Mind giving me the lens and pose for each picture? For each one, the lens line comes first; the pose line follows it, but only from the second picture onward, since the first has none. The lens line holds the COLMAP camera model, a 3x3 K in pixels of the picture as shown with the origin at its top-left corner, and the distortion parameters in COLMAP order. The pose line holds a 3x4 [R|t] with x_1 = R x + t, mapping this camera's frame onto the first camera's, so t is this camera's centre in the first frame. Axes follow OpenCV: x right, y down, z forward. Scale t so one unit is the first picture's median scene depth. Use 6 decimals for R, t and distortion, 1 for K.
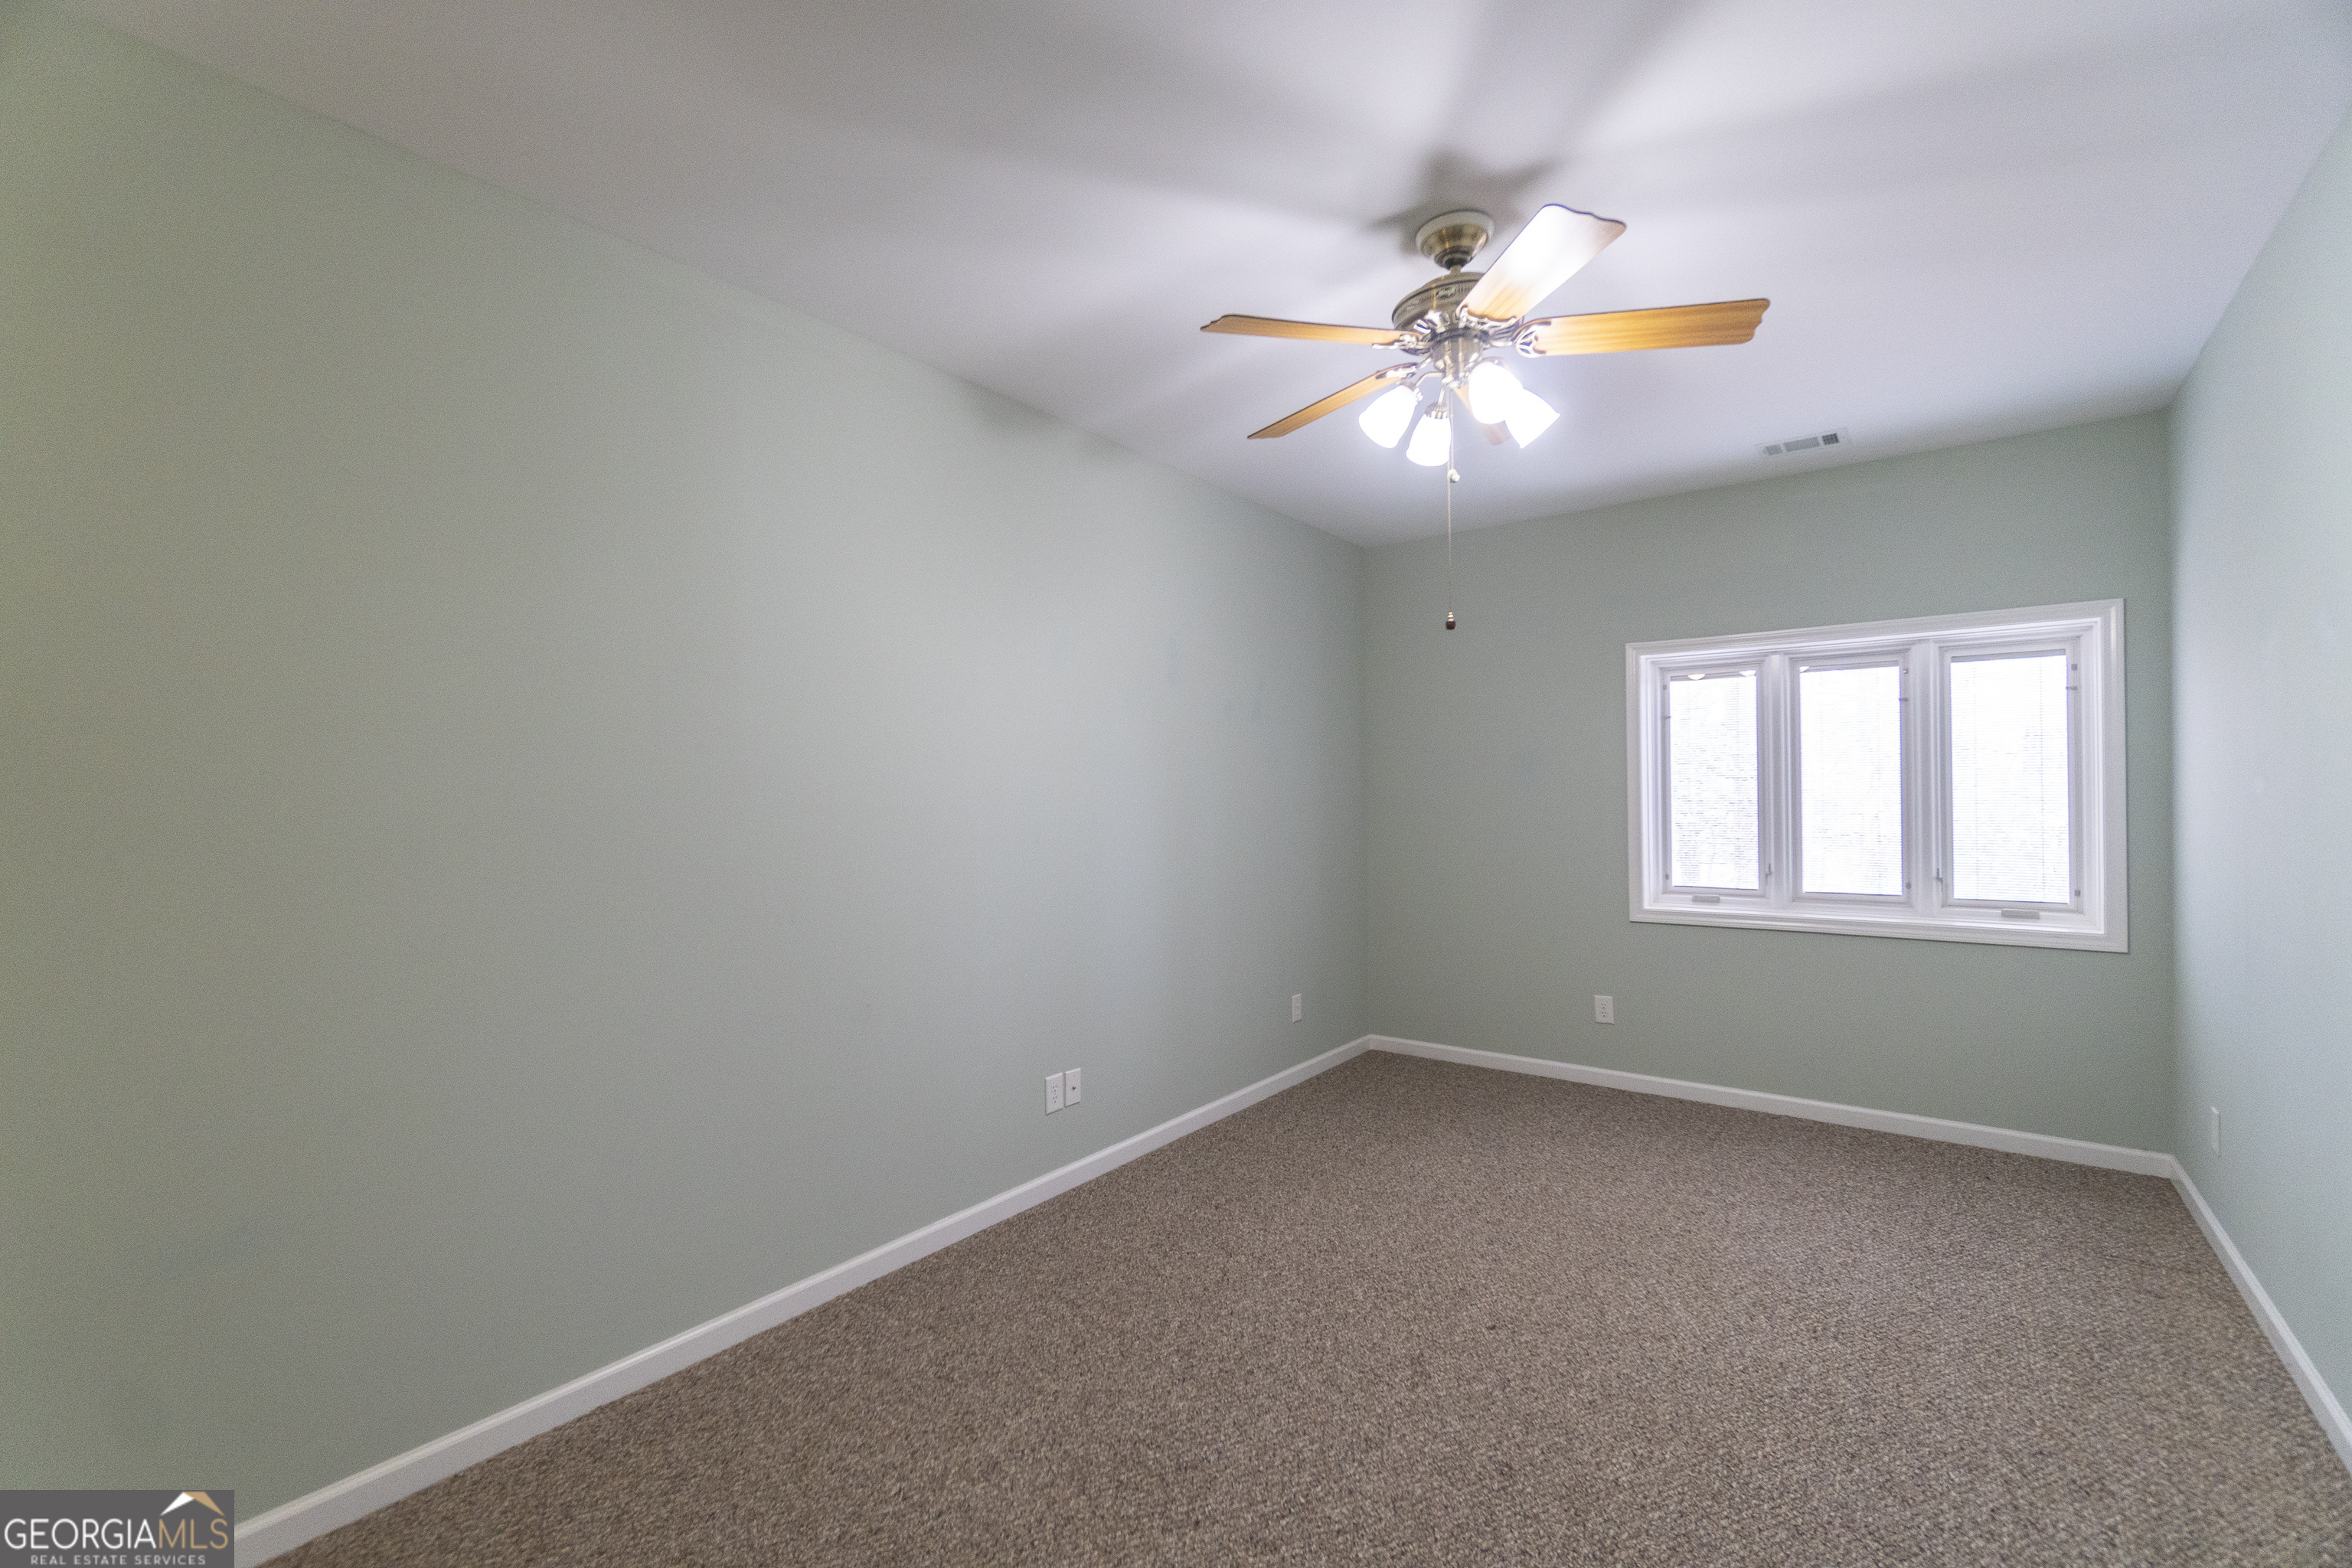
lens RADIAL K [[1026.7, 0, 1176.0], [0, 1026.7, 784.0], [0, 0, 1]] dist [0.001466, 0.000292]
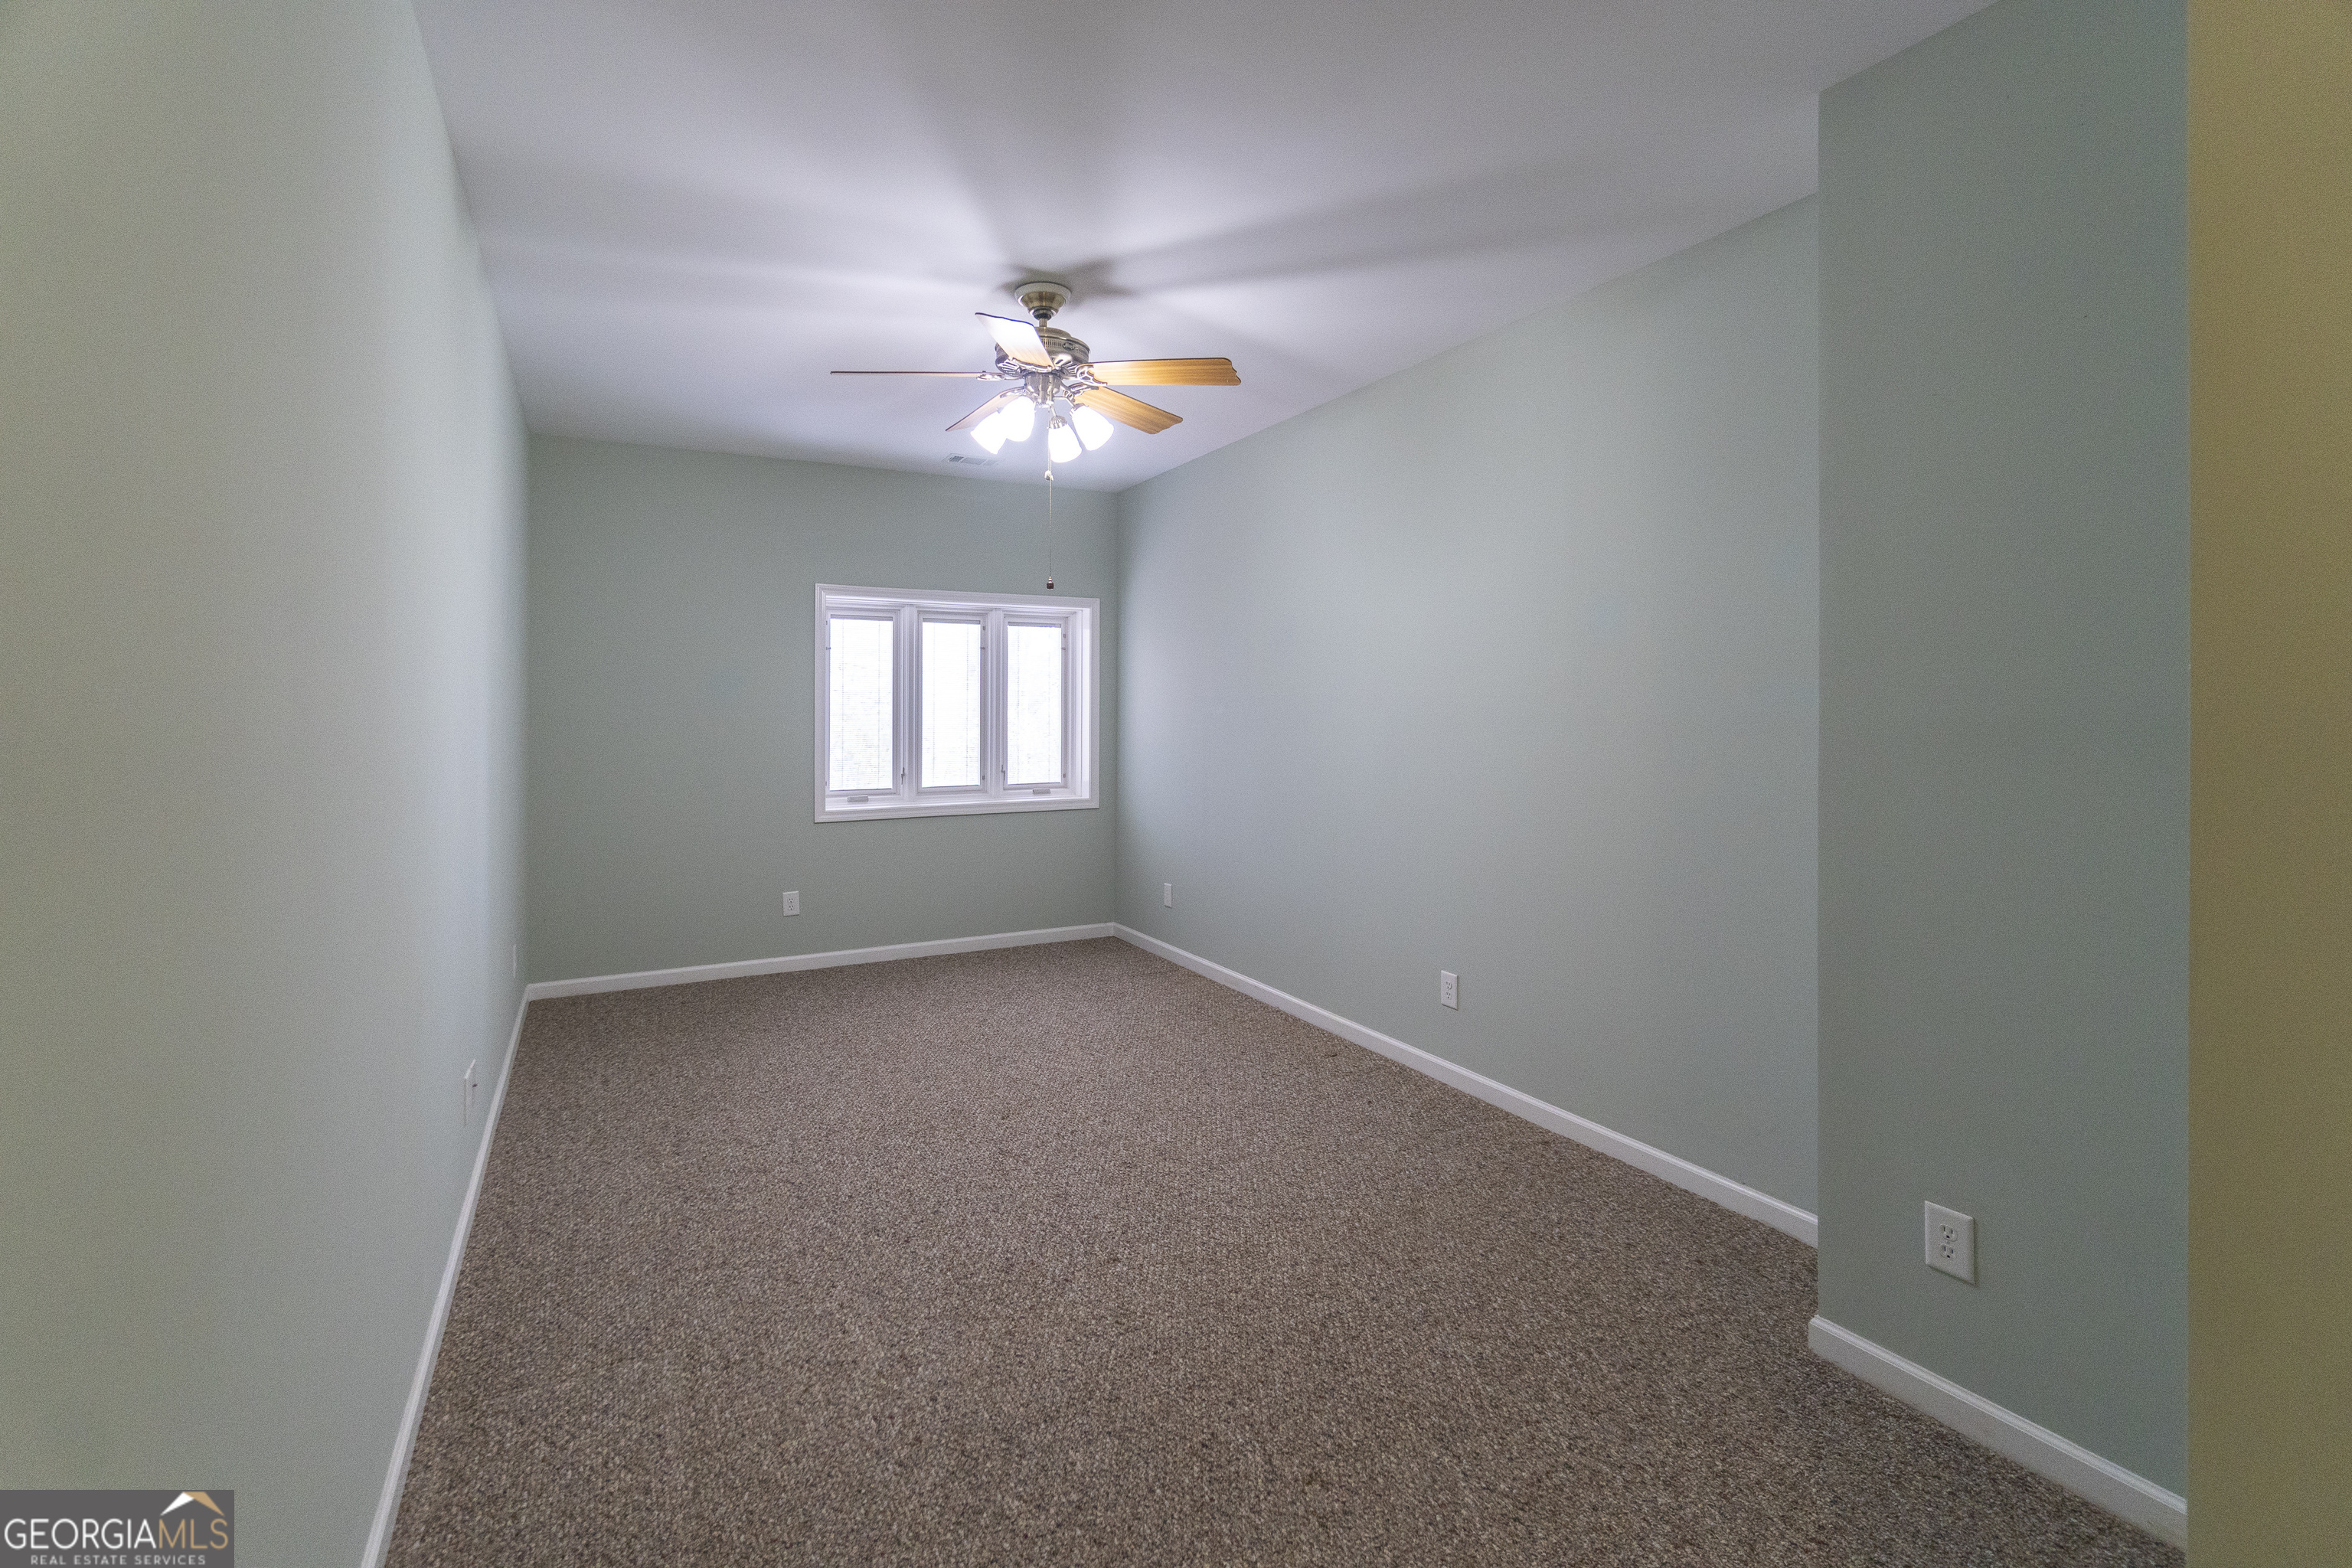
lens RADIAL K [[1036.7, 0, 1175.8], [0, 1036.7, 703.7], [0, 0, 1]] dist [-0.001166, -0.000101]
pose [[0.407980, 0.012835, 0.912900, -0.520444], [-0.010263, 0.999902, -0.009472, 0.006500], [-0.912933, -0.005505, 0.408072, 0.166735]]
